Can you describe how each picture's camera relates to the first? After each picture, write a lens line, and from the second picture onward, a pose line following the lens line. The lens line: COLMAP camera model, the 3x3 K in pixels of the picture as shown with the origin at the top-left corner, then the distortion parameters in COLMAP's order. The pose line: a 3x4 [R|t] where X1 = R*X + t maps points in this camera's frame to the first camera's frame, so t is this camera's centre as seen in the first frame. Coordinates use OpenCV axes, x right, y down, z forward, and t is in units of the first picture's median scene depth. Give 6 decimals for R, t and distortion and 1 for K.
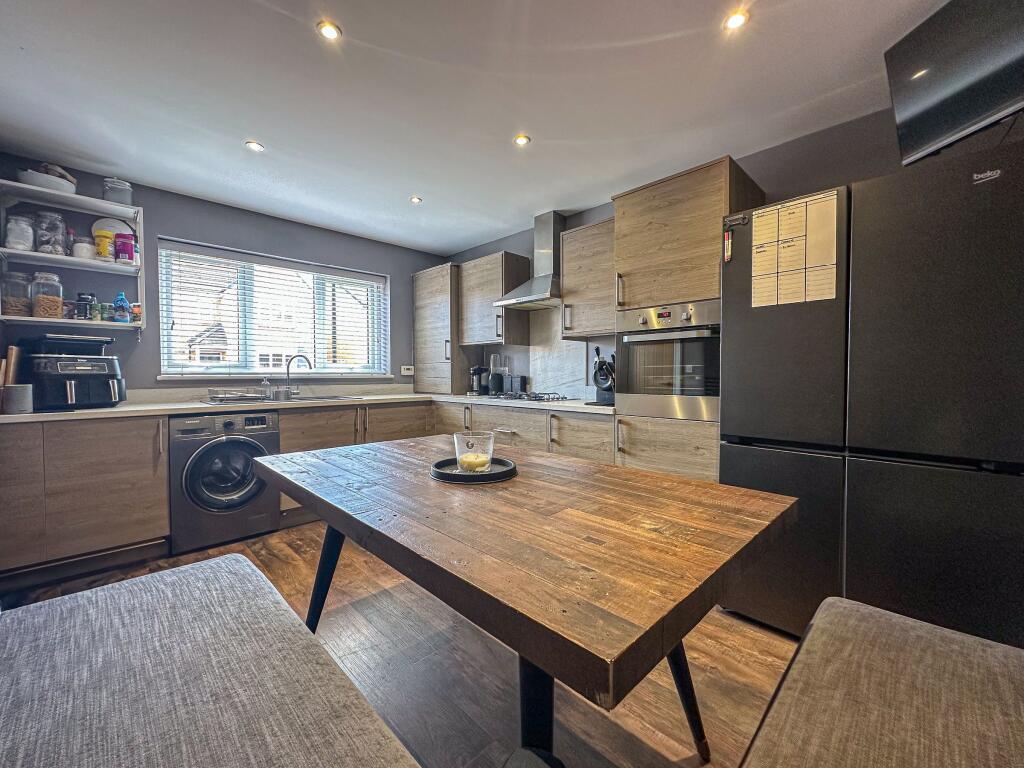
lens RADIAL K [[414.6, 0, 512.6], [0, 414.6, 383.4], [0, 0, 1]] dist [-0.004797, 0.000098]
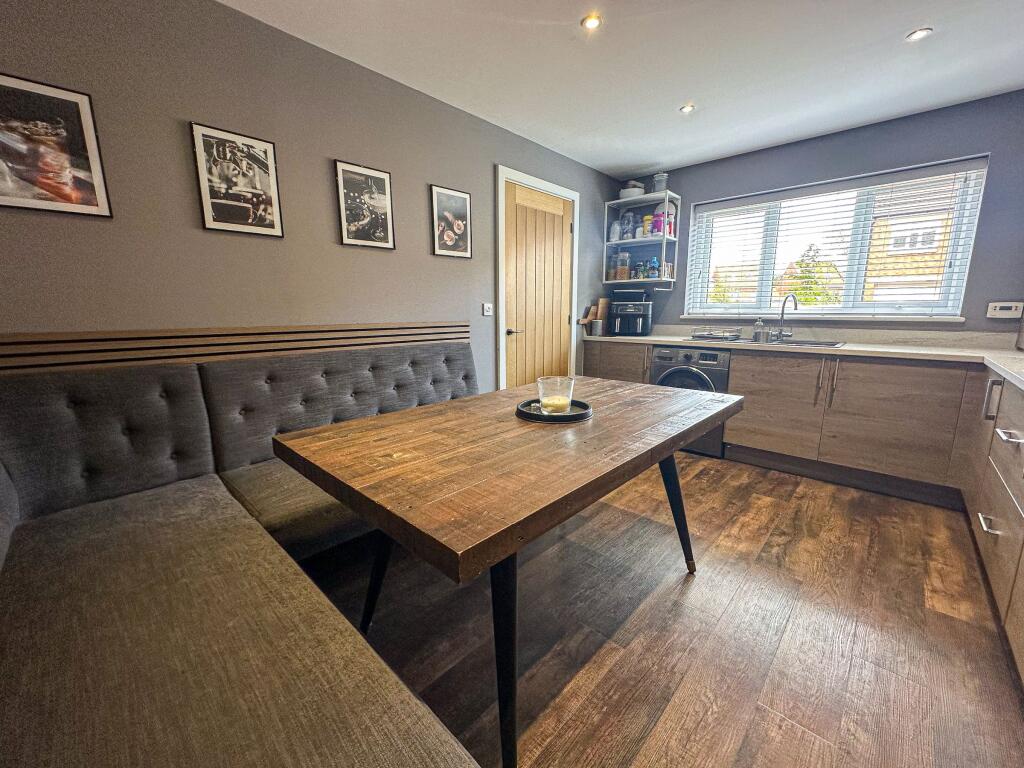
lens RADIAL K [[414.6, 0, 513.0], [0, 414.6, 383.2], [0, 0, 1]] dist [-0.004797, 0.000098]
pose [[0.045146, 0.177575, -0.983071, 0.553343], [-0.018783, 0.984051, 0.176890, -0.034306], [0.998804, 0.010479, 0.047761, 0.464328]]
